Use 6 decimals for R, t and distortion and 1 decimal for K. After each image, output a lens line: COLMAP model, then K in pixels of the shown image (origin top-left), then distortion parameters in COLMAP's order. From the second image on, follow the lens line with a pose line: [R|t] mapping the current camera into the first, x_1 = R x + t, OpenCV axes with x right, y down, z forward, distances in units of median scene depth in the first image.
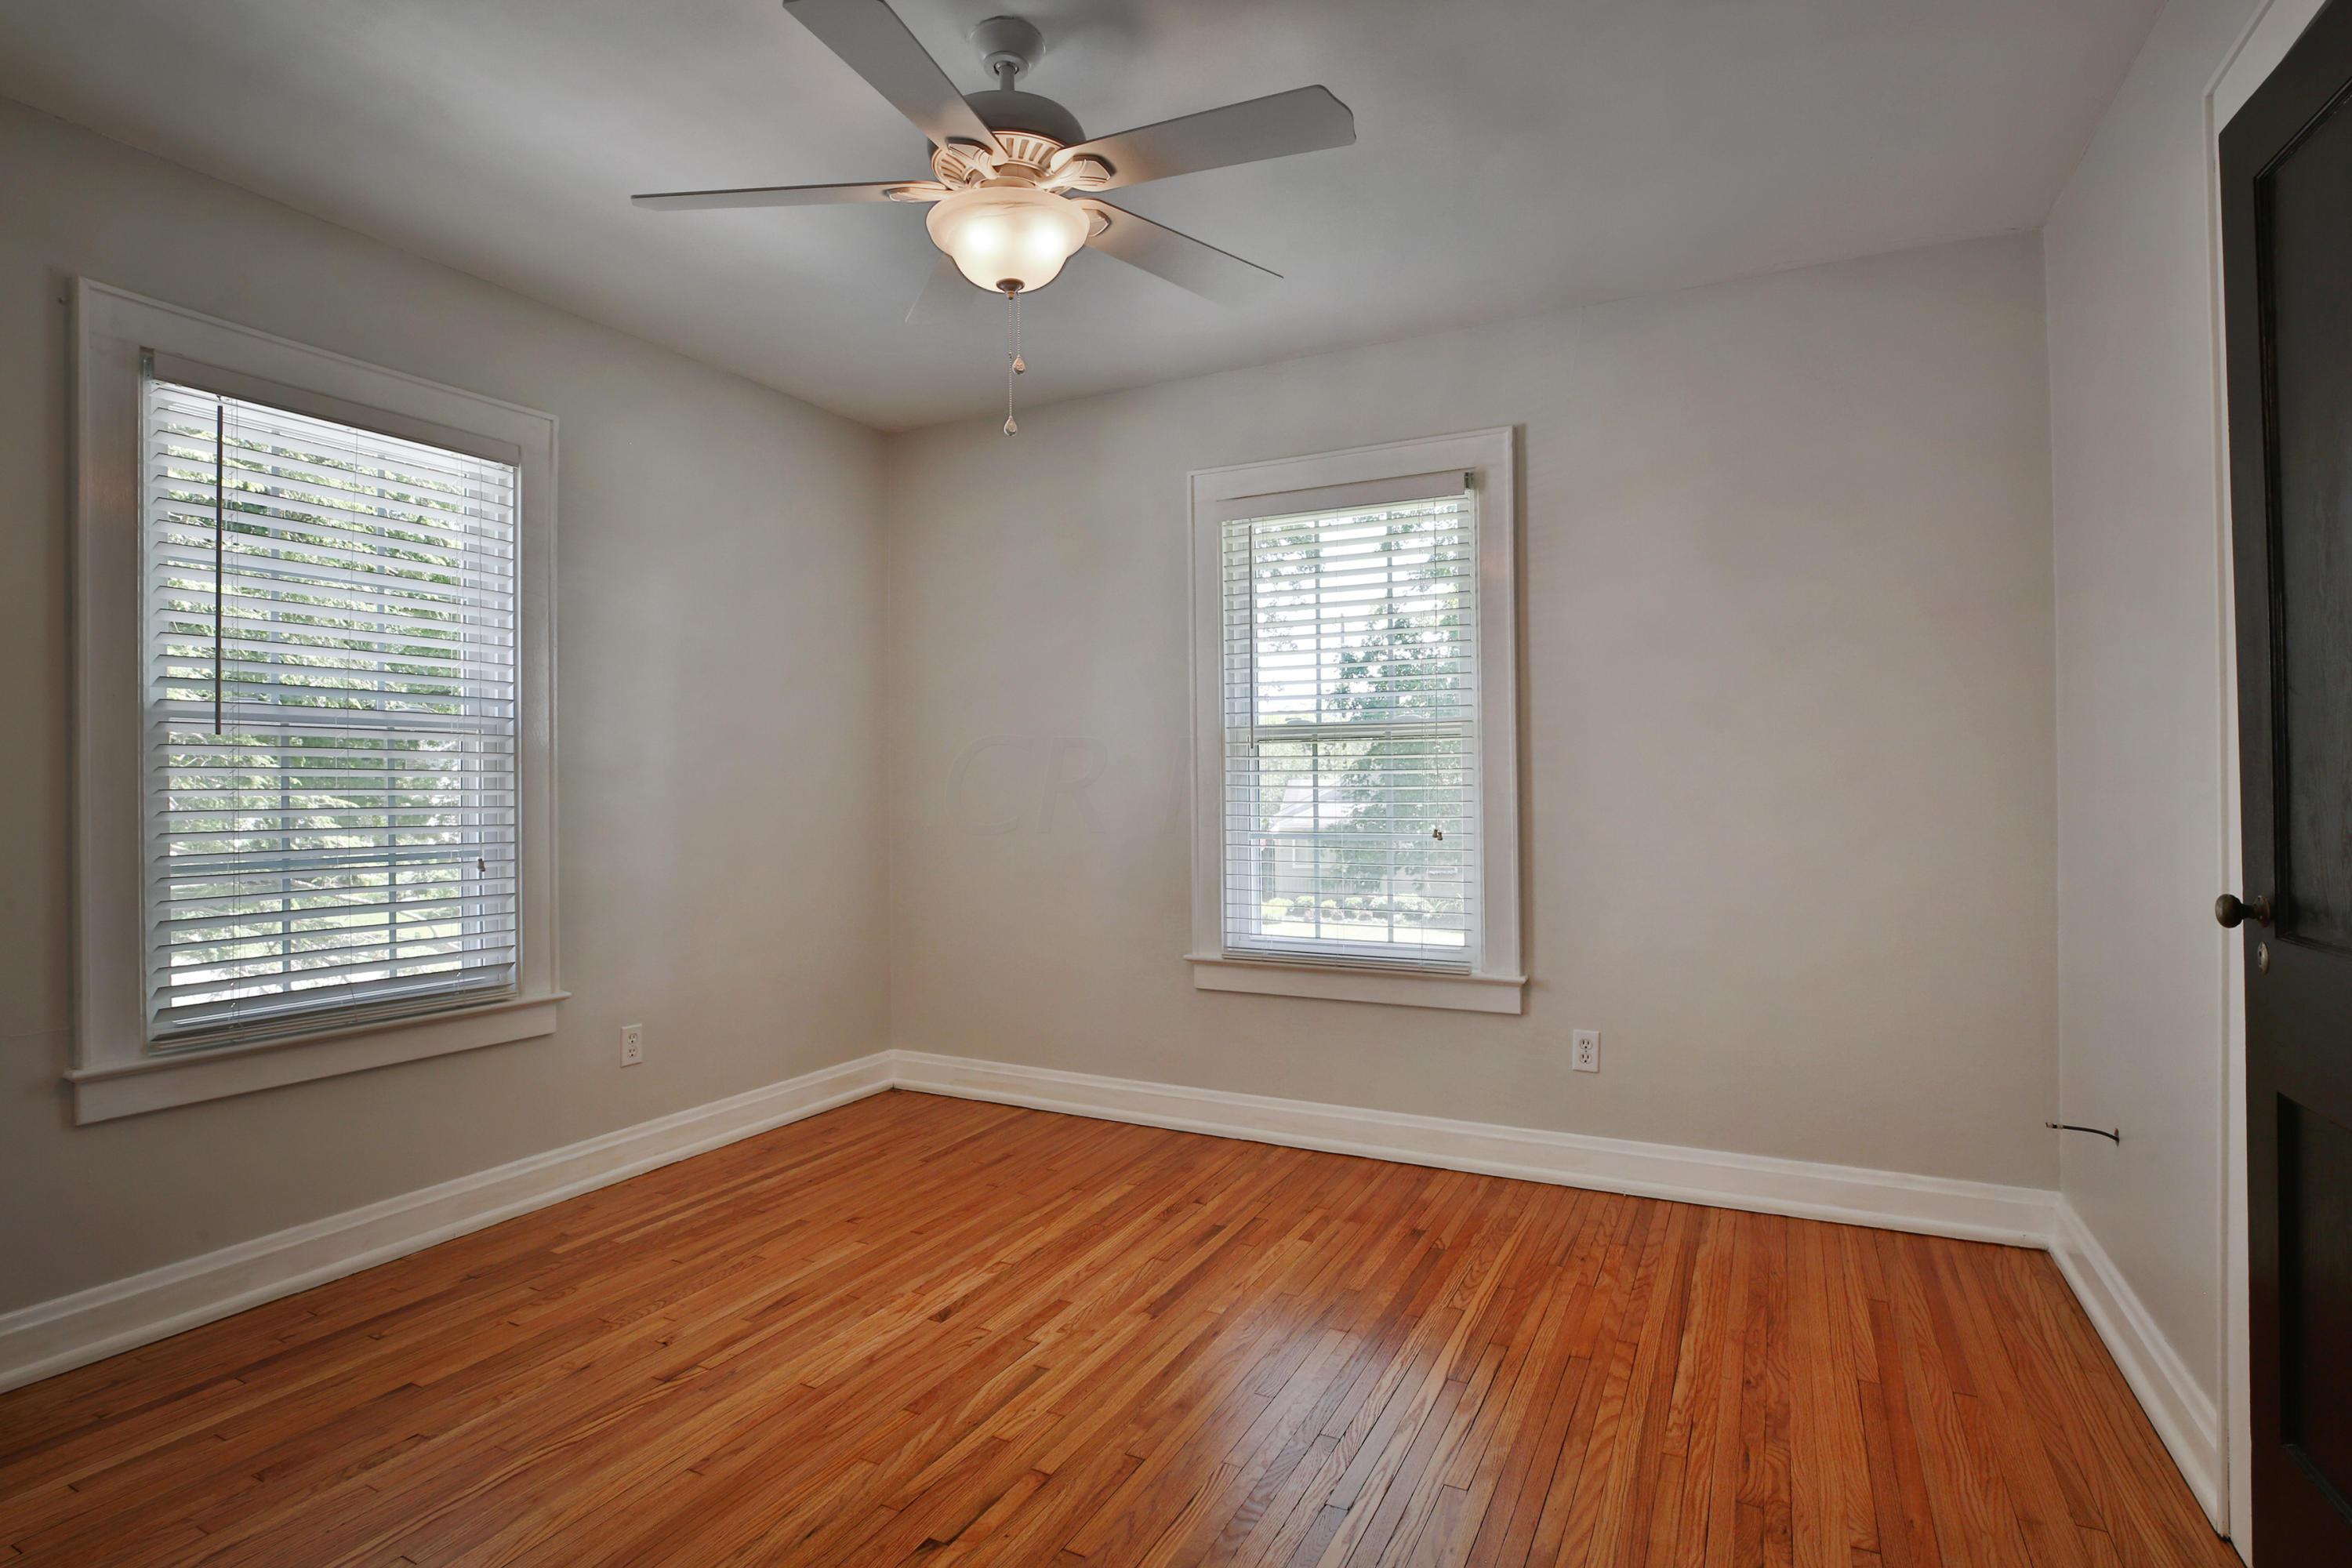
lens RADIAL K [[1179.3, 0, 1162.3], [0, 1179.3, 777.6], [0, 0, 1]] dist [-0.035204, 0.000024]
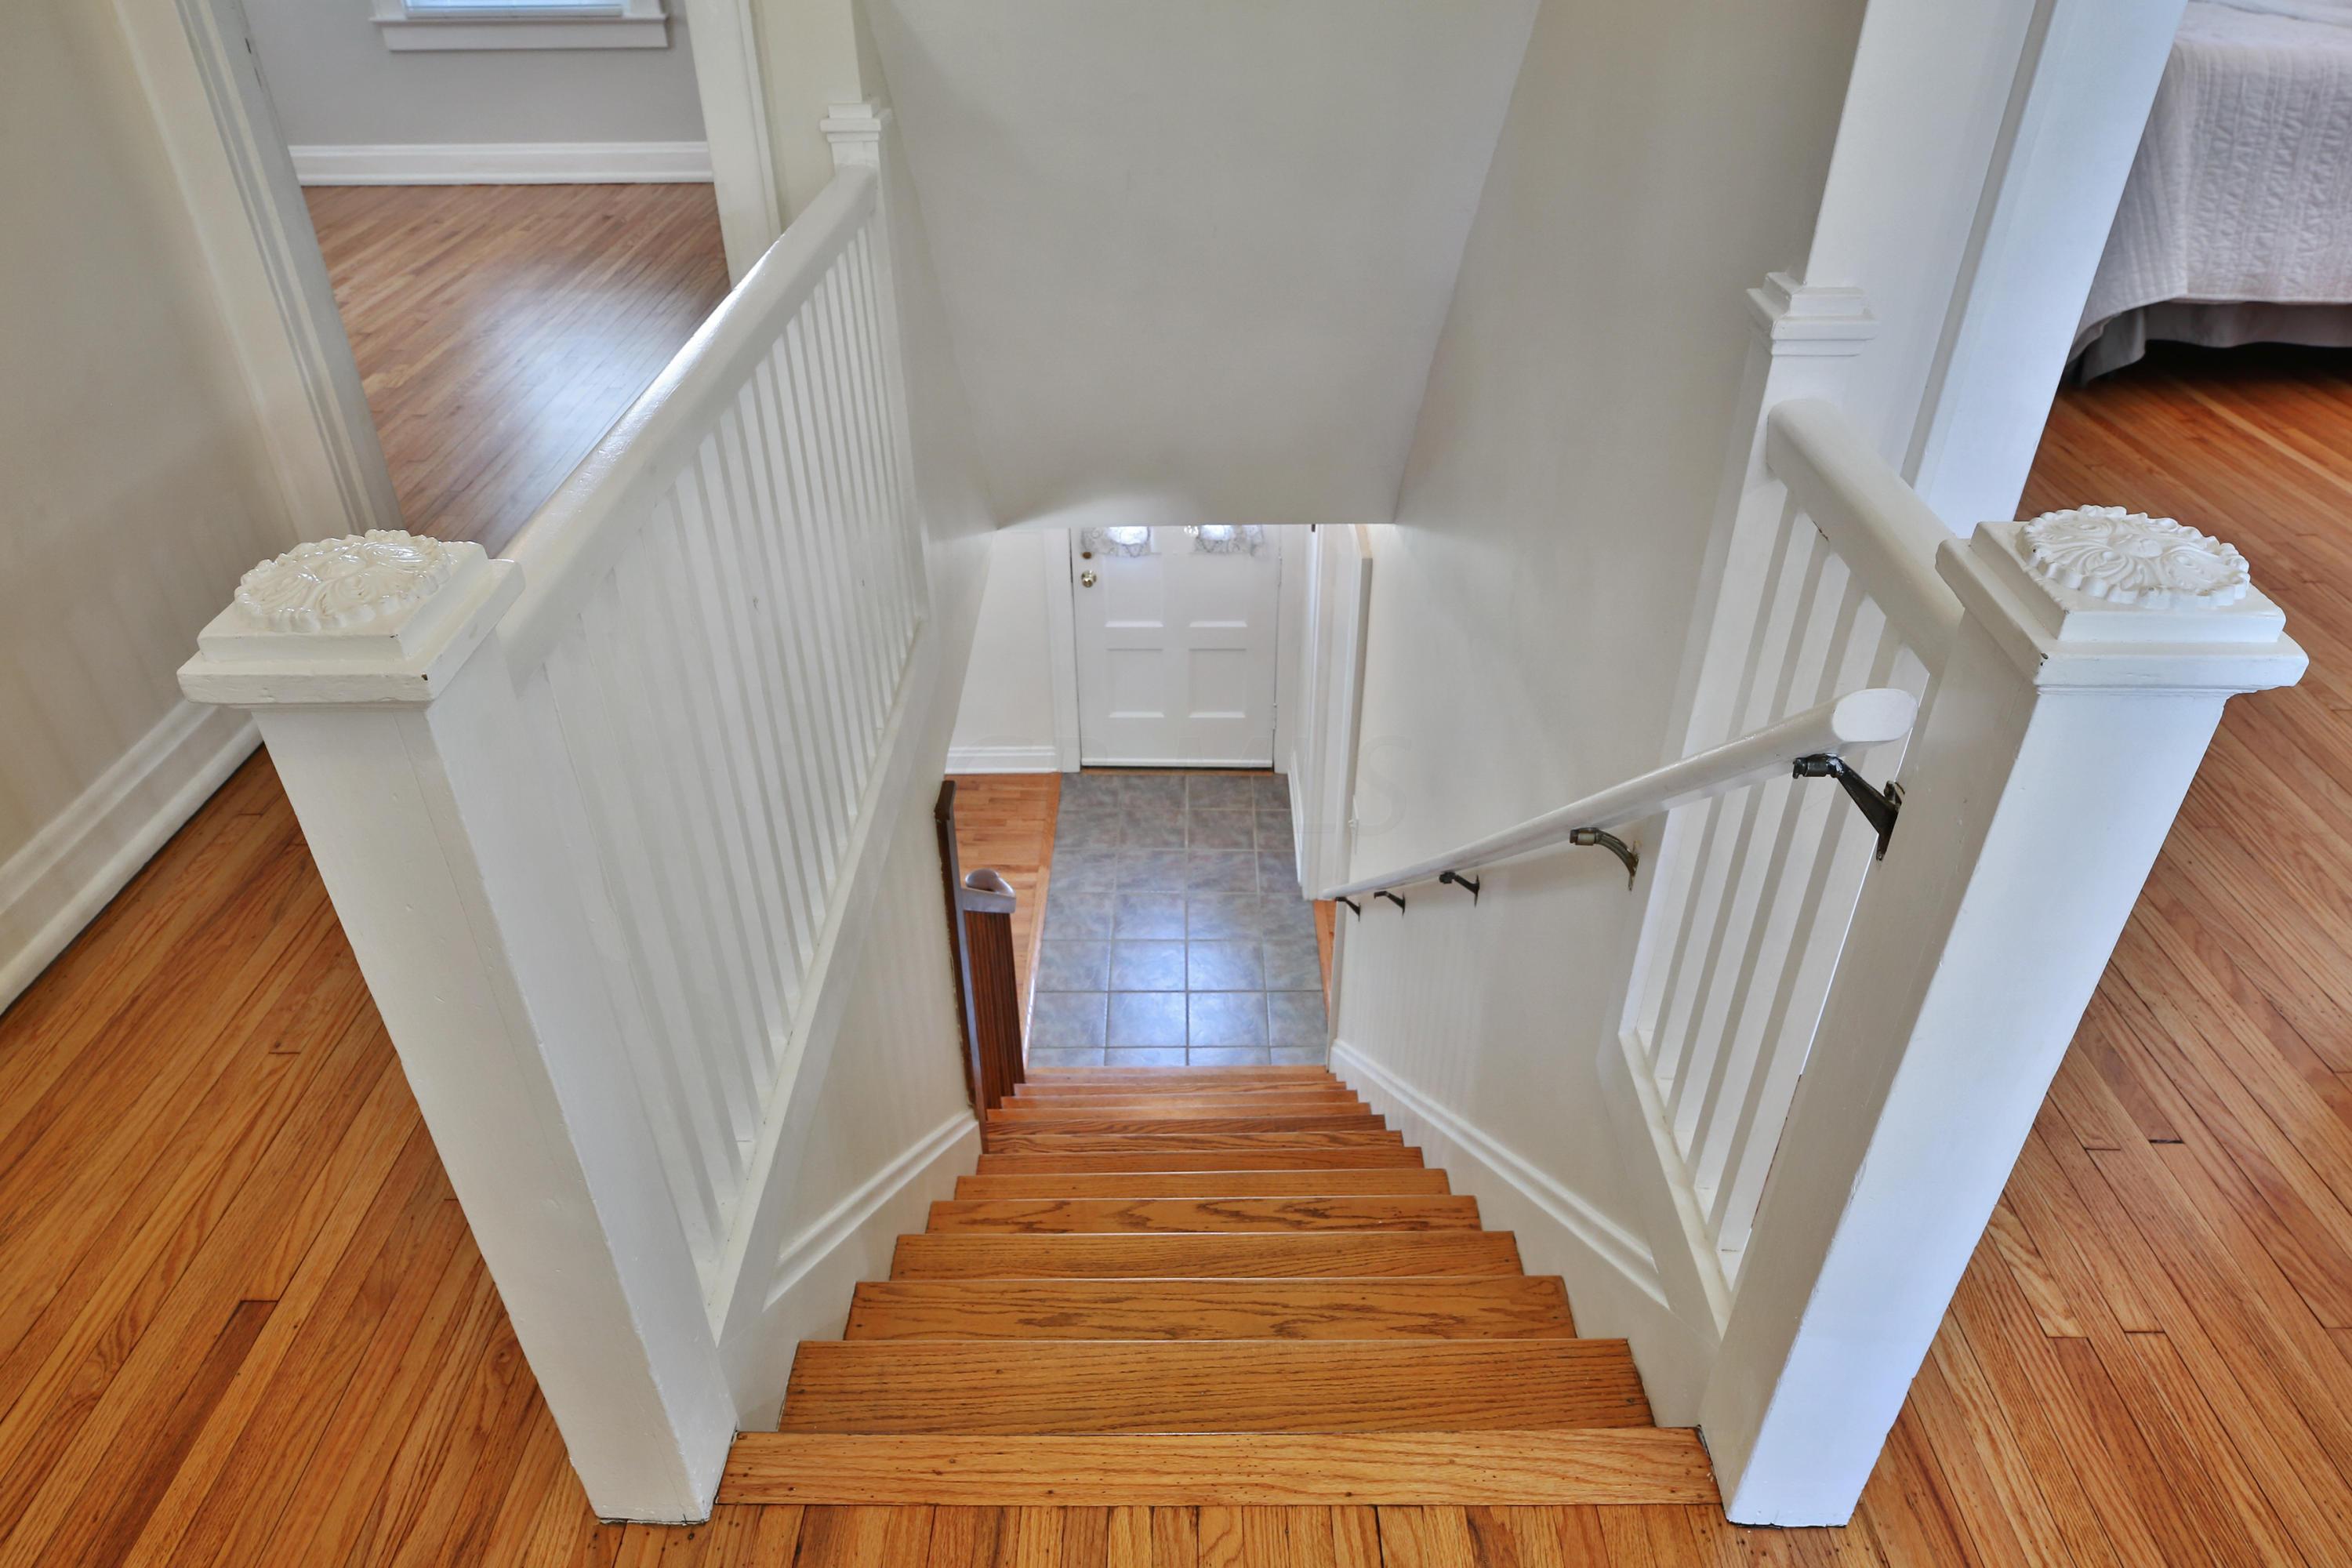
lens RADIAL K [[1475.1, 0, 1173.9], [0, 1475.1, 776.2], [0, 0, 1]] dist [0.004746, 0.002340]
pose [[0.888551, -0.257422, 0.379751, -0.026072], [-0.001115, 0.826531, 0.562890, -0.059168], [-0.458777, -0.500579, 0.734128, -0.971672]]
